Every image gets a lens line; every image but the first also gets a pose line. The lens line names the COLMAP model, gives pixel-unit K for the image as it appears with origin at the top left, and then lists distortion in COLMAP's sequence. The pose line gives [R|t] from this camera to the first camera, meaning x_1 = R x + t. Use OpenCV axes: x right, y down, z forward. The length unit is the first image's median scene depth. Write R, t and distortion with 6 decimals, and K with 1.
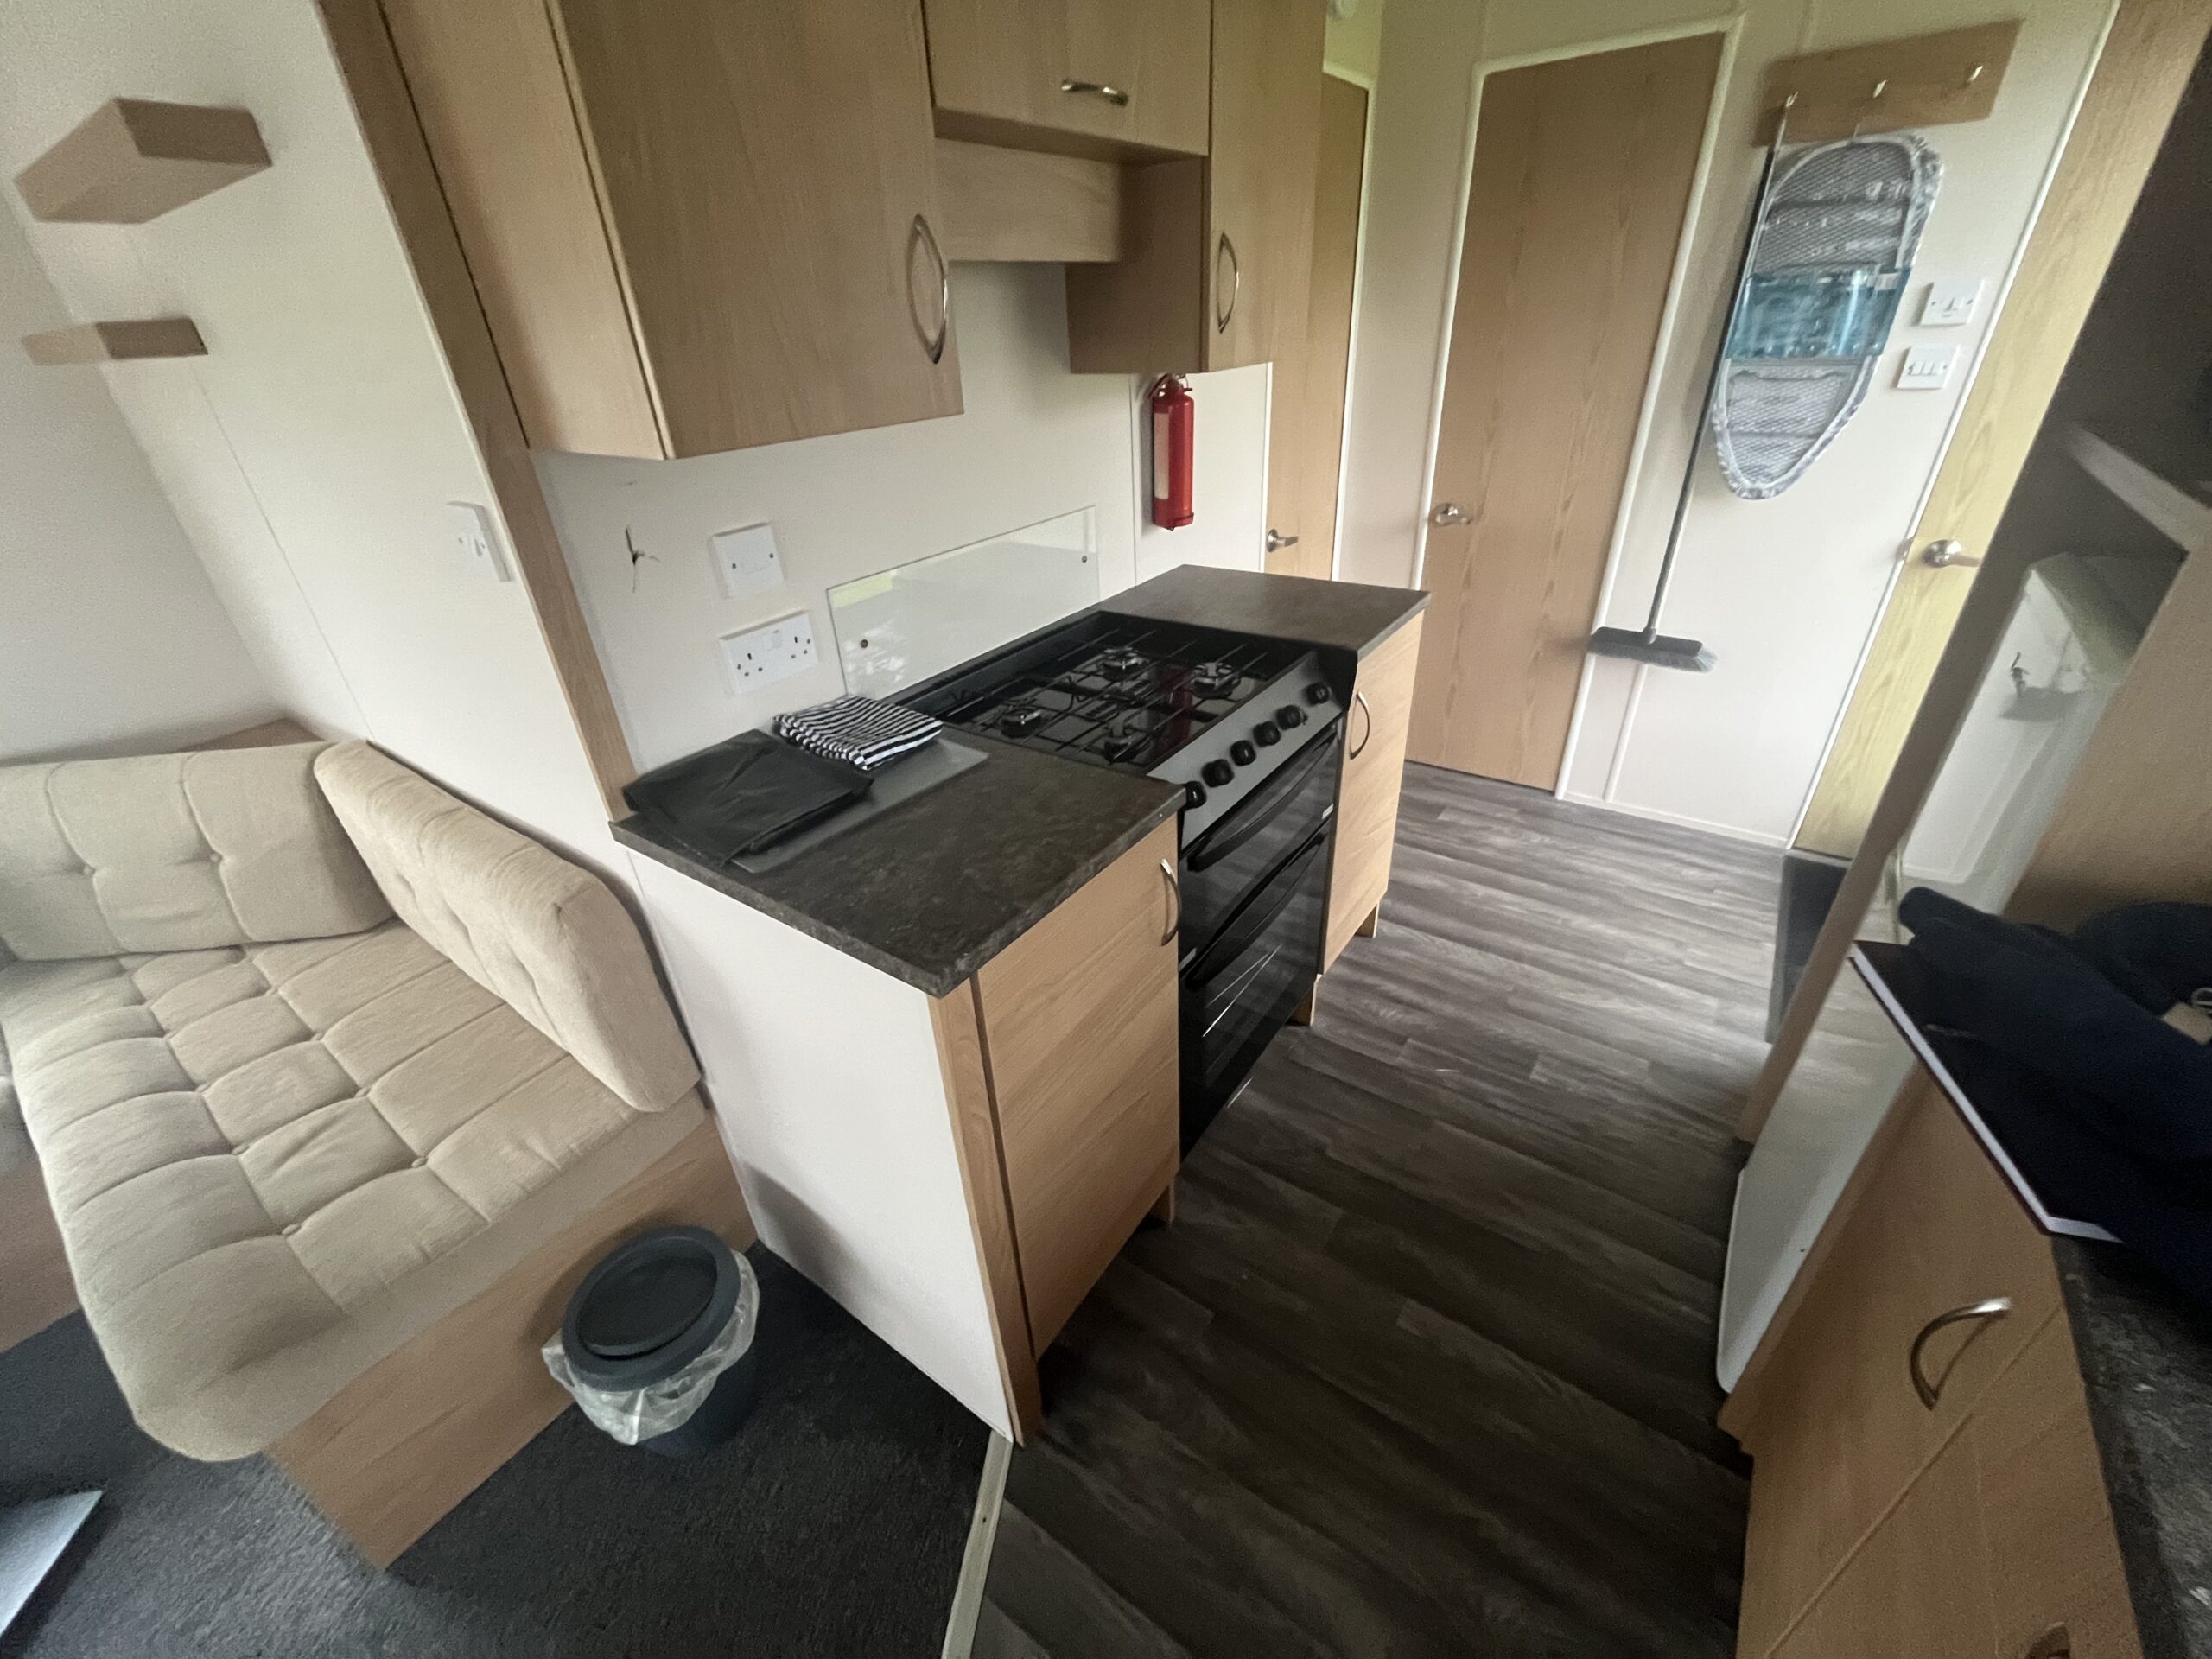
lens RADIAL K [[899.1, 0, 1106.0], [0, 899.1, 829.5], [0, 0, 1]] dist [-0.000853, -0.000270]
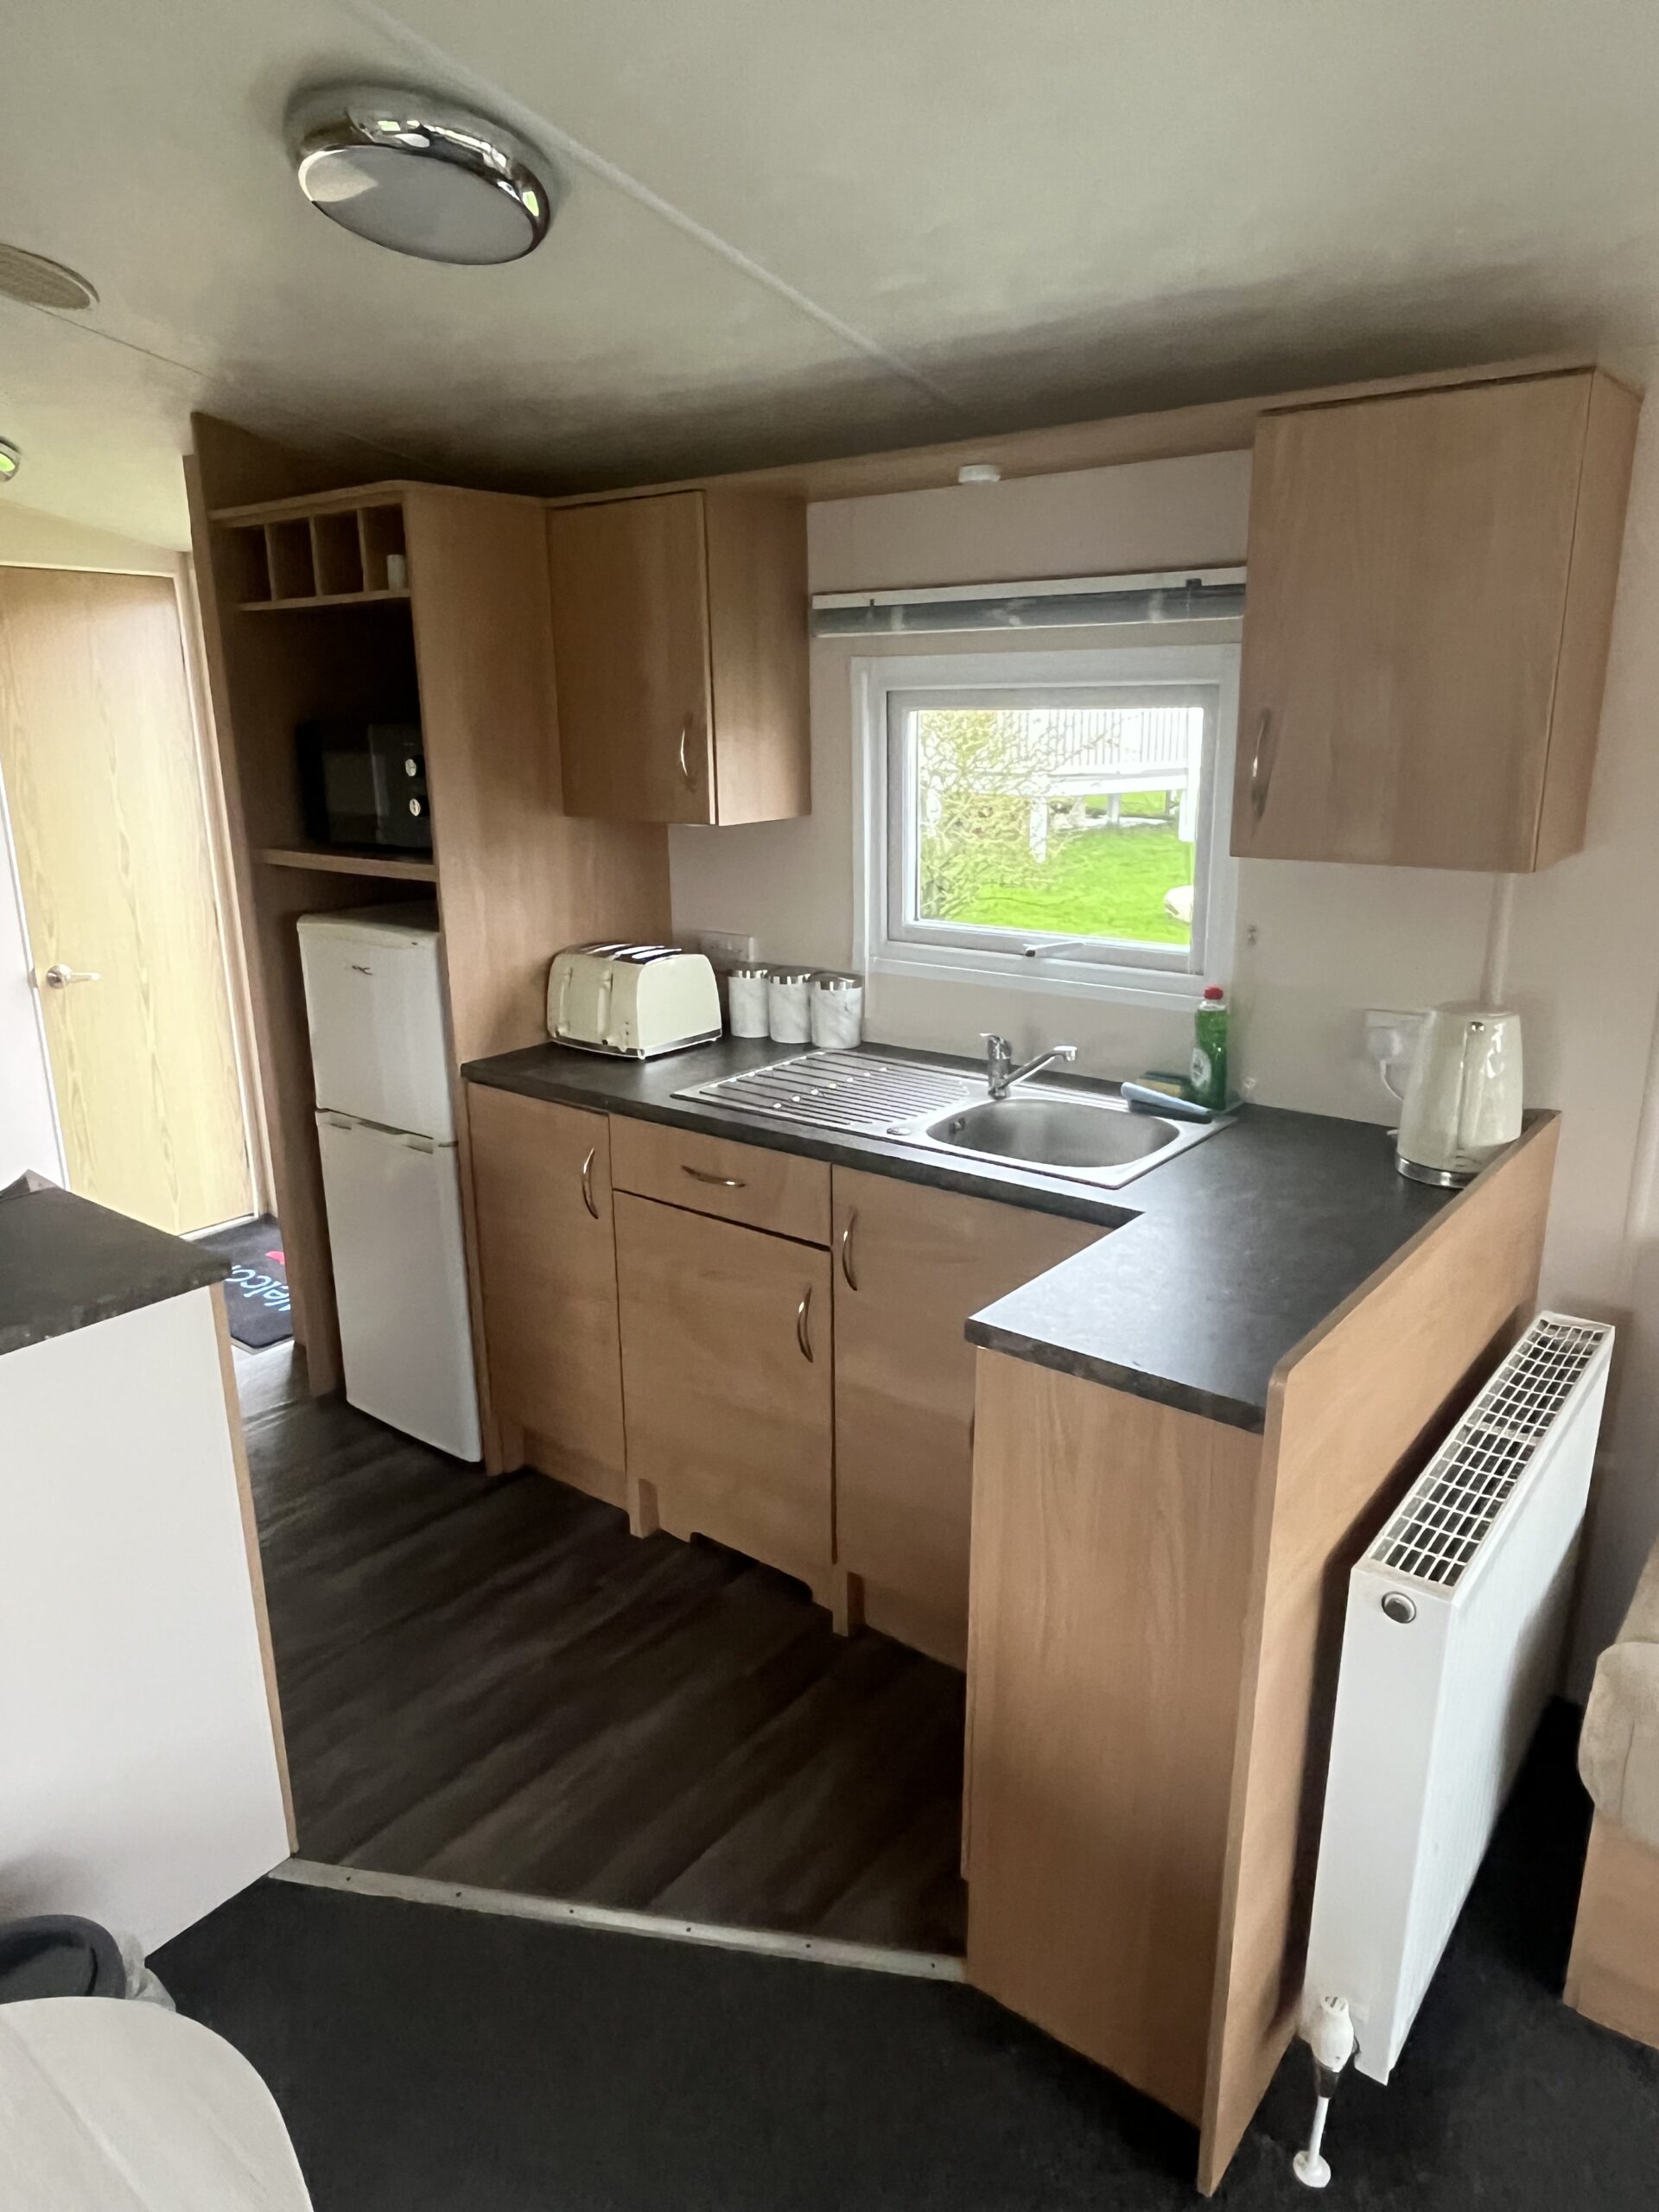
lens RADIAL K [[1401.3, 0, 829.5], [0, 1401.3, 1106.0], [0, 0, 1]] dist [-0.052137, 0.051450]
pose [[0.059362, -0.227574, 0.971950, -1.286811], [0.507386, 0.845391, 0.166952, 0.062830], [-0.859672, 0.483243, 0.165652, -0.113201]]
